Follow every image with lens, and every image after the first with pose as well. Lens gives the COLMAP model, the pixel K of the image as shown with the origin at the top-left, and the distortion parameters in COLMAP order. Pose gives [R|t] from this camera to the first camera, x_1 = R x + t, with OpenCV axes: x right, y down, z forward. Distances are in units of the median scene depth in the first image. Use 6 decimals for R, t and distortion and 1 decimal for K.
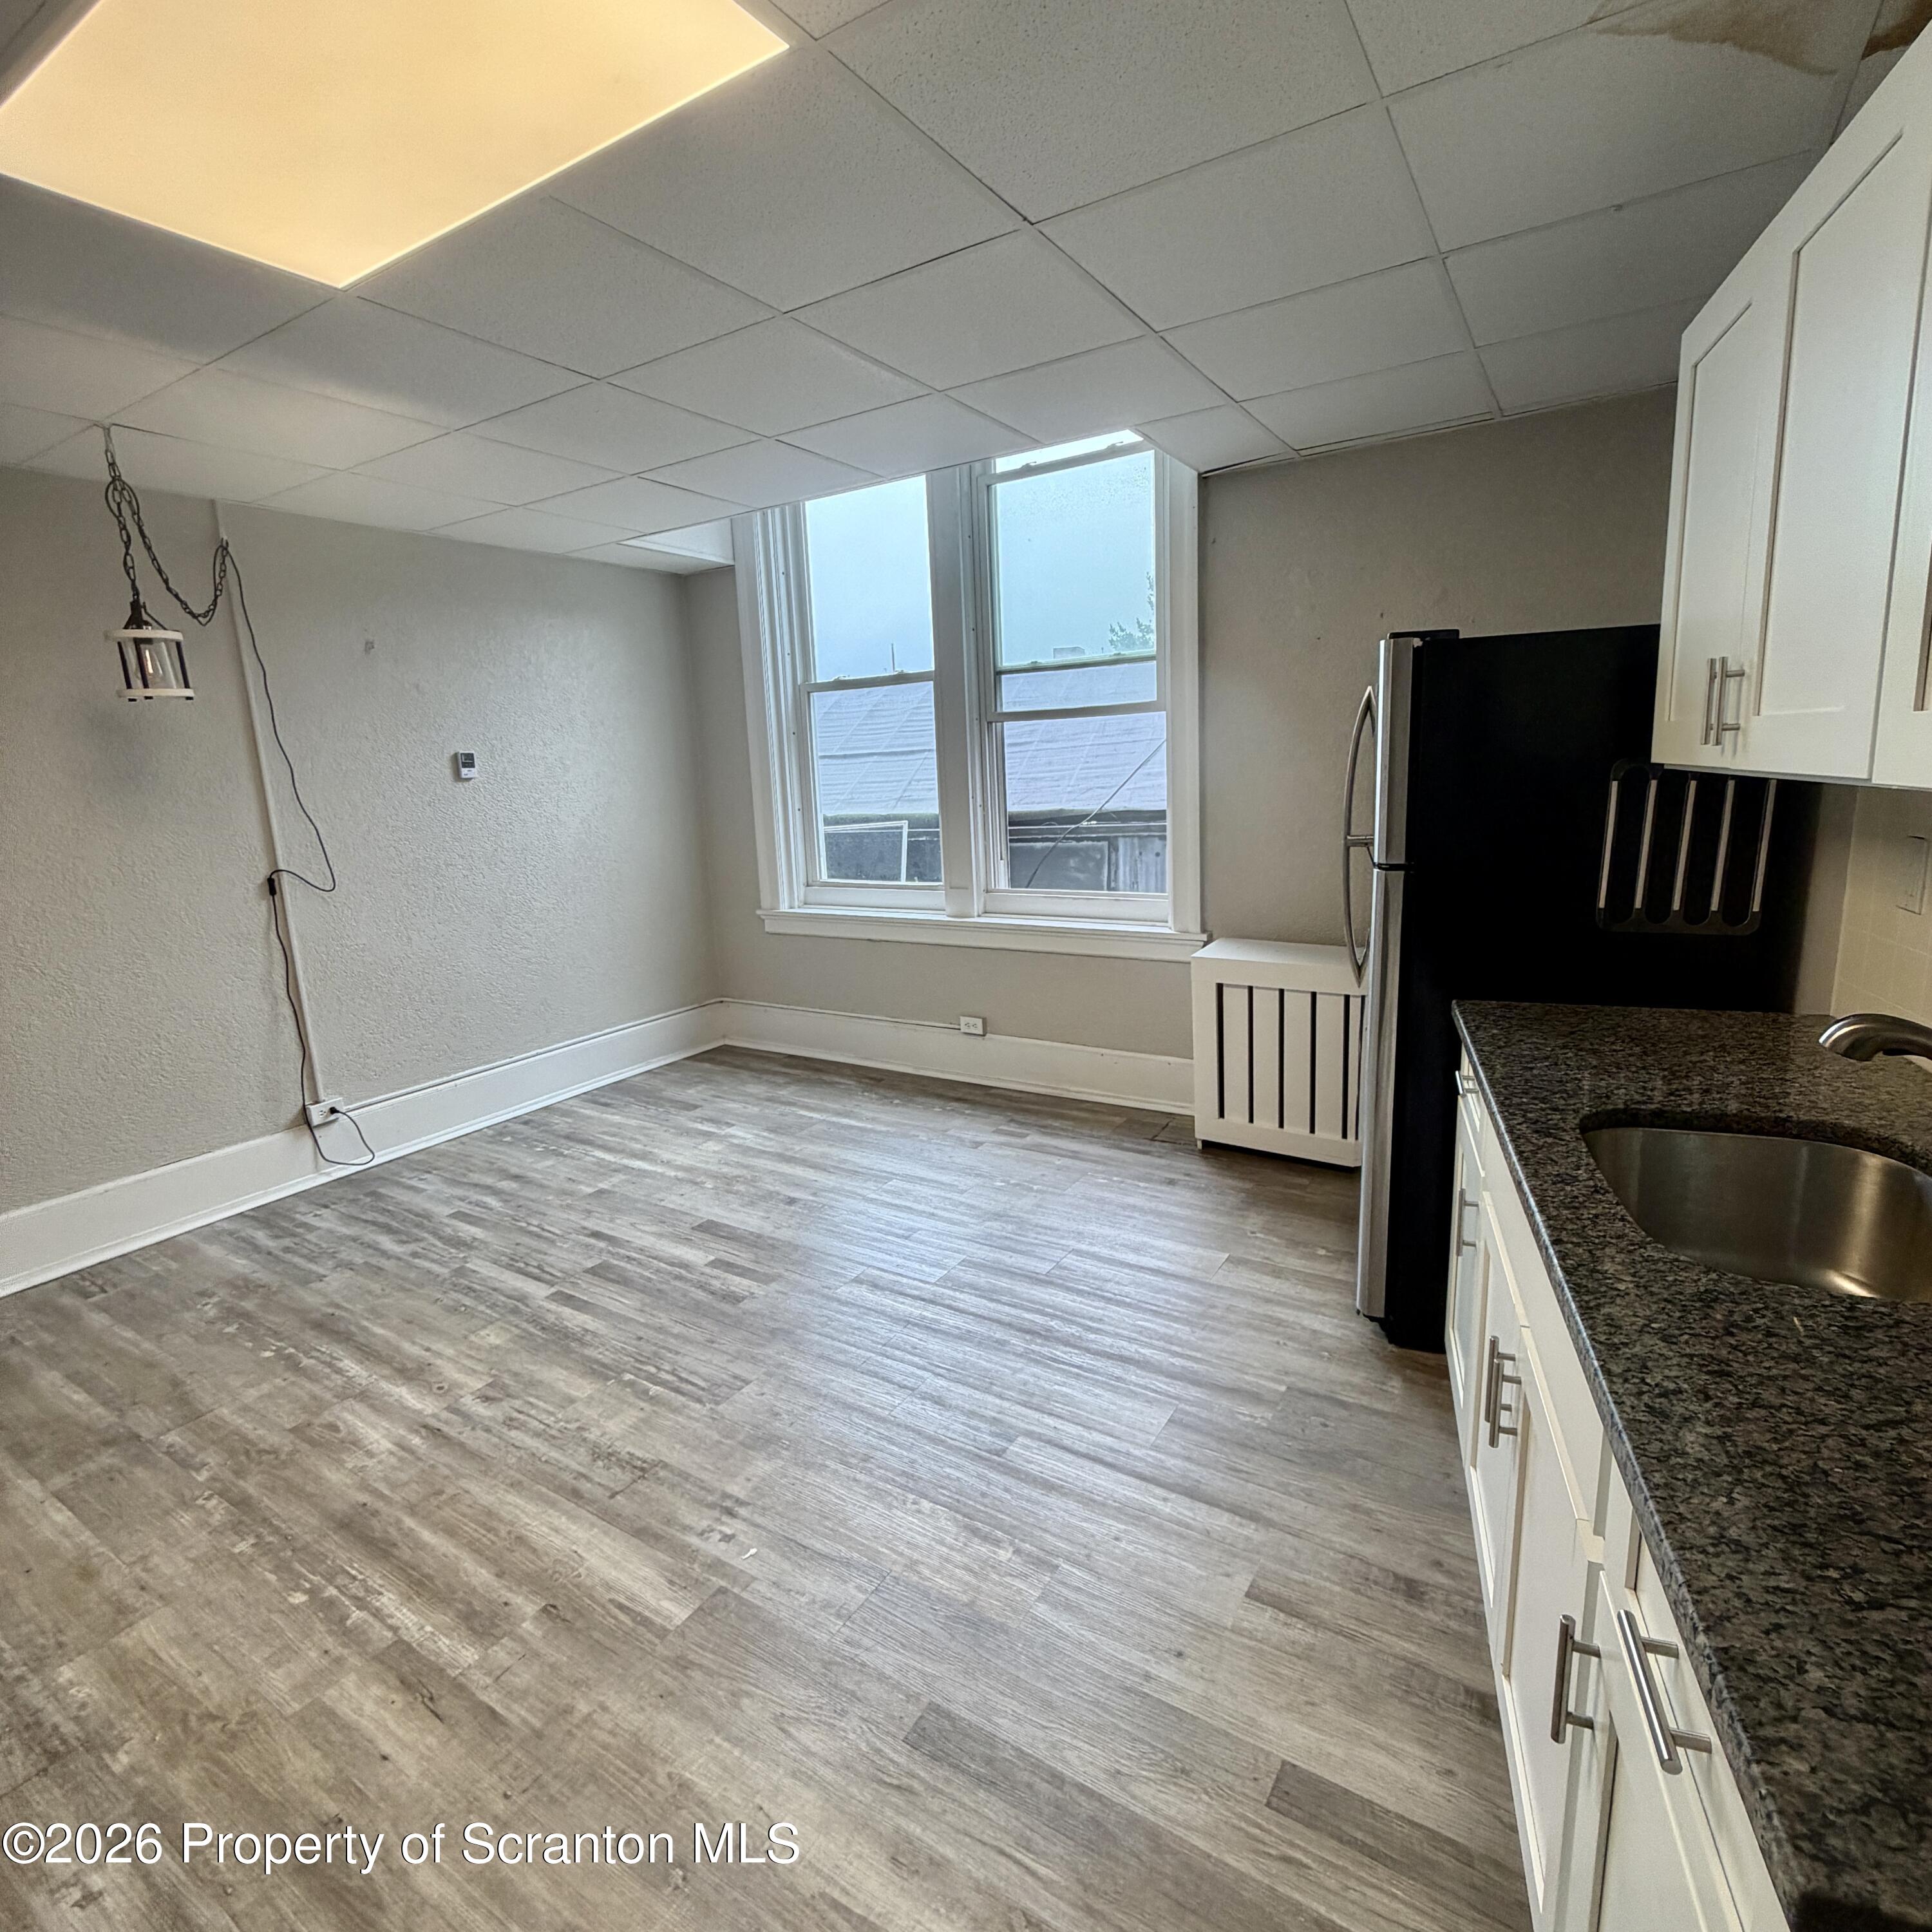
lens RADIAL K [[1021.2, 0, 963.7], [0, 1021.2, 956.5], [0, 0, 1]] dist [-0.002809, 0.002135]
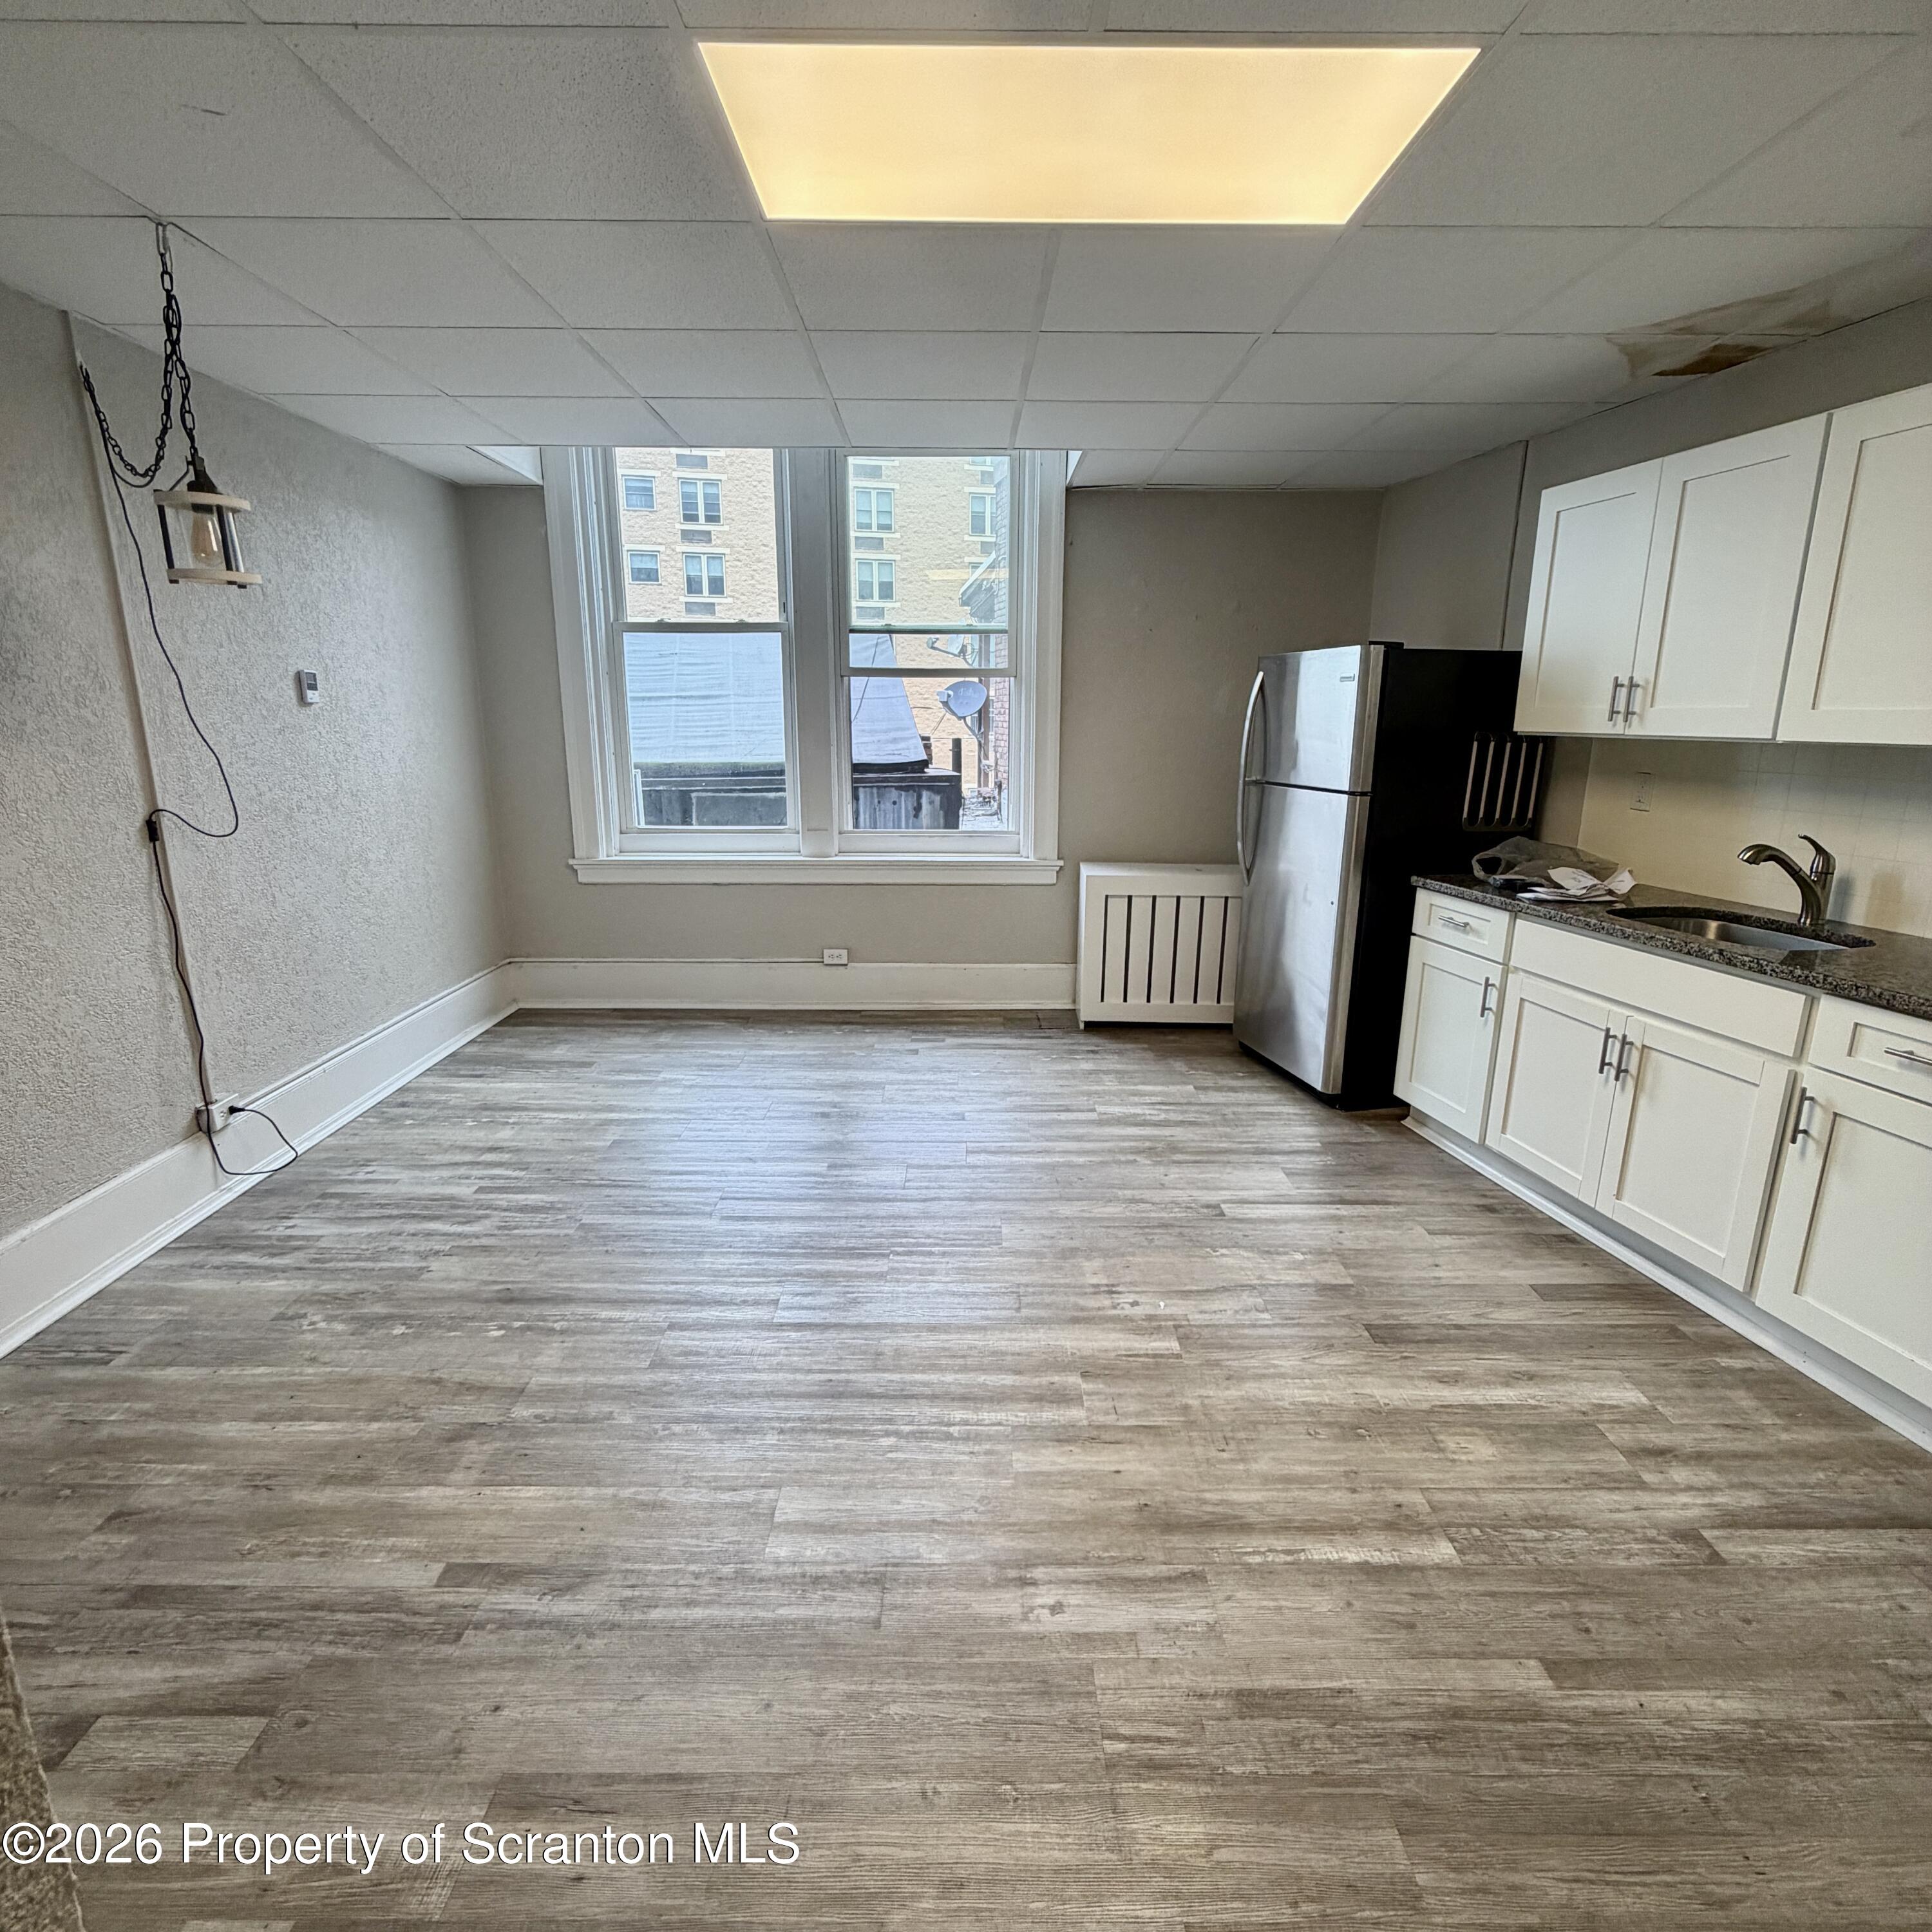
lens RADIAL K [[1021.2, 0, 963.7], [0, 1021.2, 956.5], [0, 0, 1]] dist [-0.002809, 0.002135]
pose [[0.842943, -0.079518, 0.532094, -0.556625], [0.061559, 0.996777, 0.051442, 0.024282], [-0.534470, -0.010608, 0.845121, 0.009558]]
